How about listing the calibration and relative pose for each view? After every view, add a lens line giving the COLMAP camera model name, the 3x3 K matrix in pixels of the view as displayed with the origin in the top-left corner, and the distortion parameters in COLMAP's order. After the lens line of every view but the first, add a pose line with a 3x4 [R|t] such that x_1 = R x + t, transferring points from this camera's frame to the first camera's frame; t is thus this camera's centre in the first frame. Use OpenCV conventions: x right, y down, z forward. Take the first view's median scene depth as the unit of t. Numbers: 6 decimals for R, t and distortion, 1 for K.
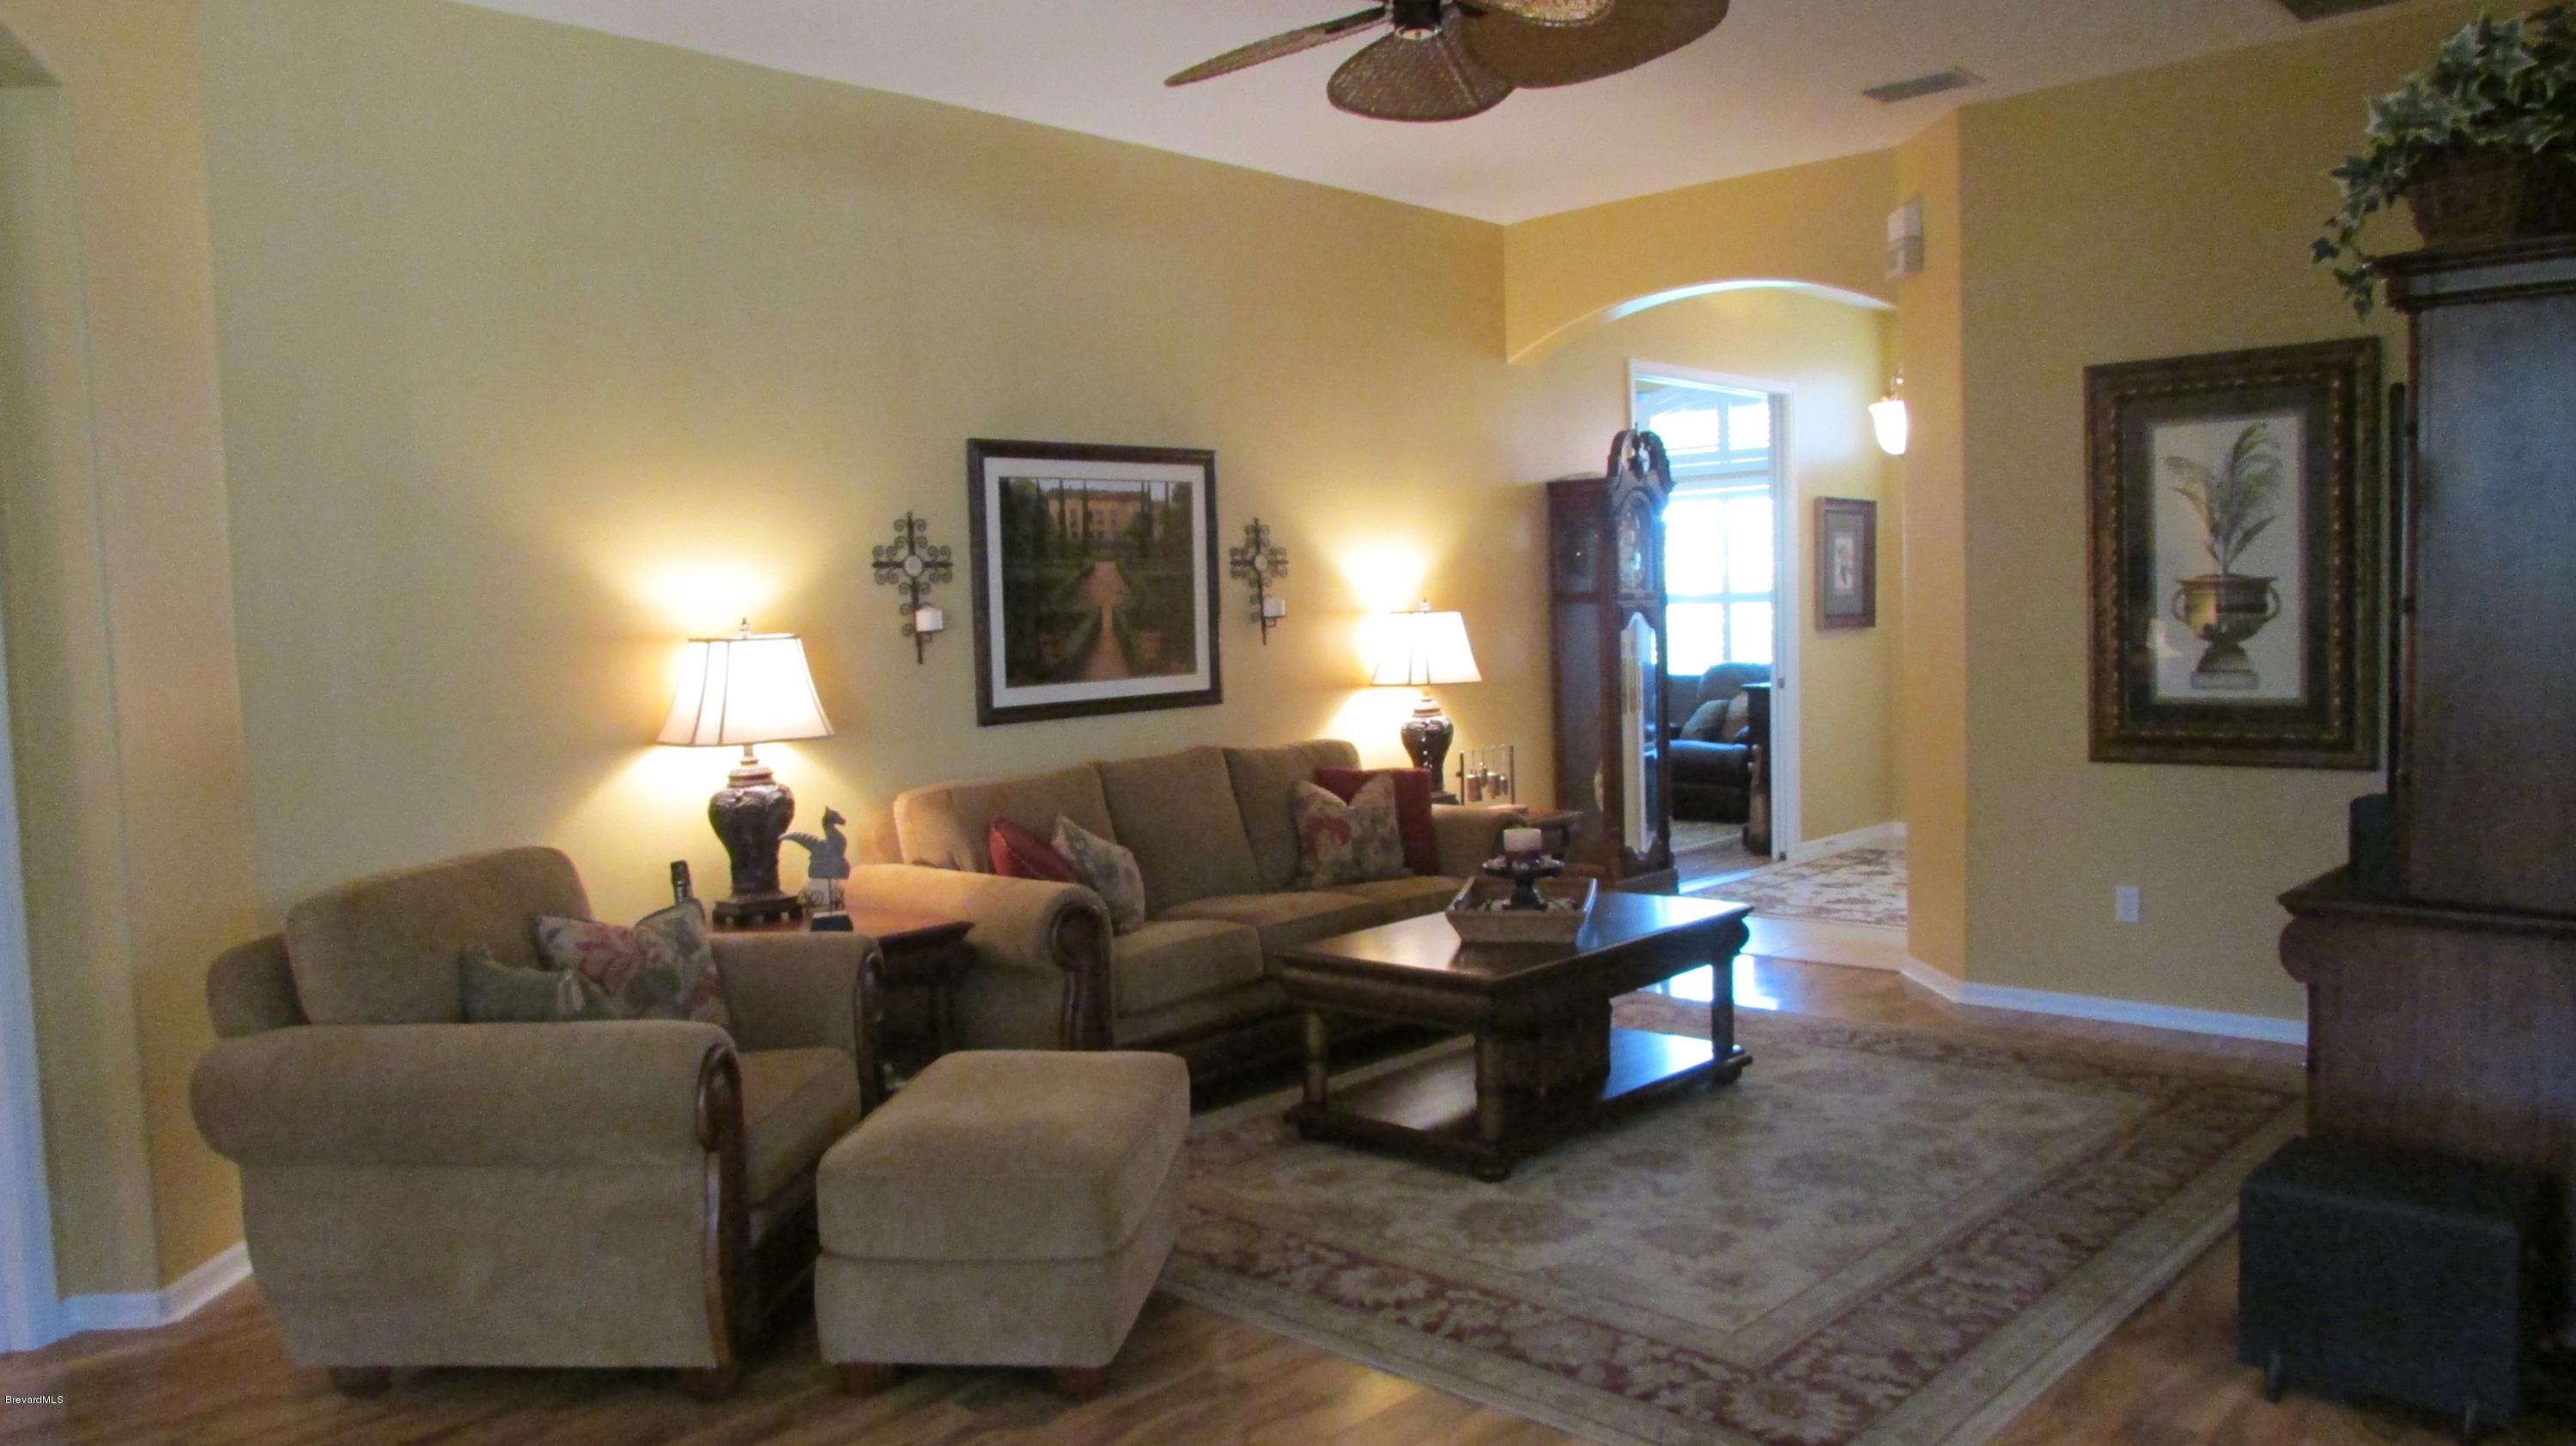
lens RADIAL K [[1855.5, 0, 1288.0], [0, 1855.5, 723.0], [0, 0, 1]] dist [-0.006811, -0.000297]
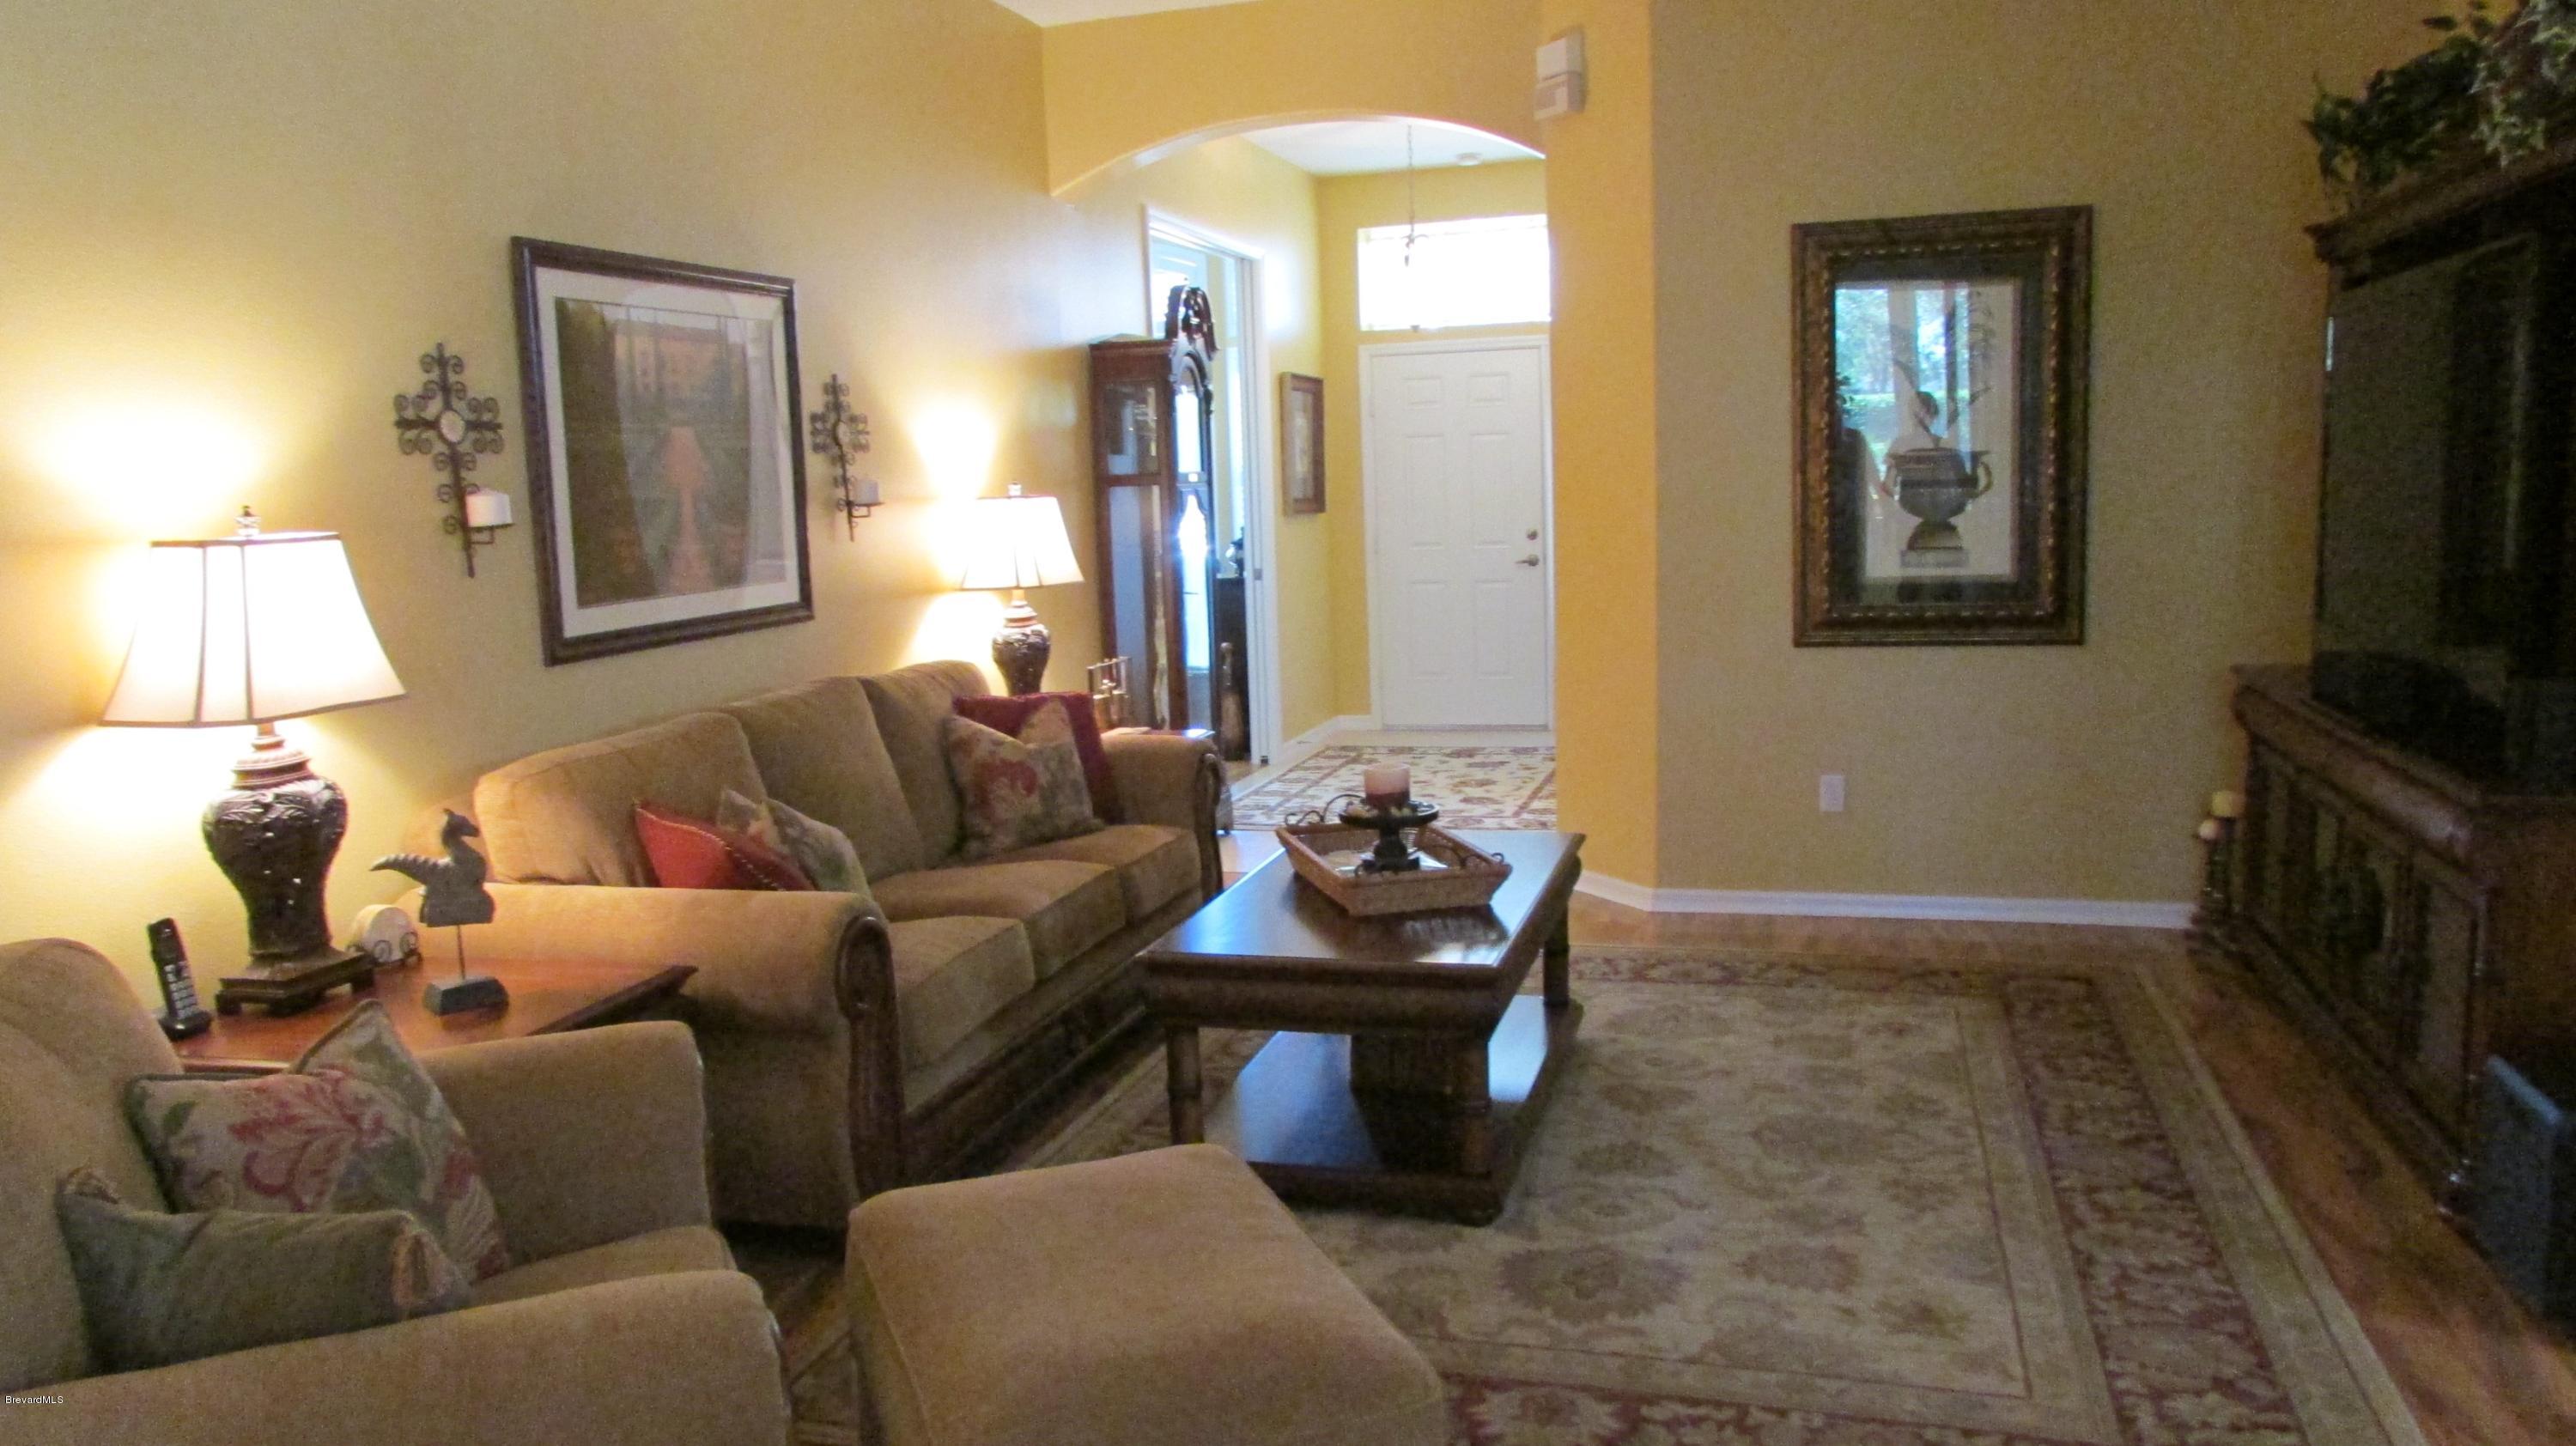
lens RADIAL K [[1855.5, 0, 1288.0], [0, 1855.5, 723.0], [0, 0, 1]] dist [-0.006811, -0.000297]
pose [[0.895618, -0.061064, 0.440612, -0.233294], [0.036476, 0.997279, 0.064068, -0.011536], [-0.443325, -0.041309, 0.895408, 0.280101]]
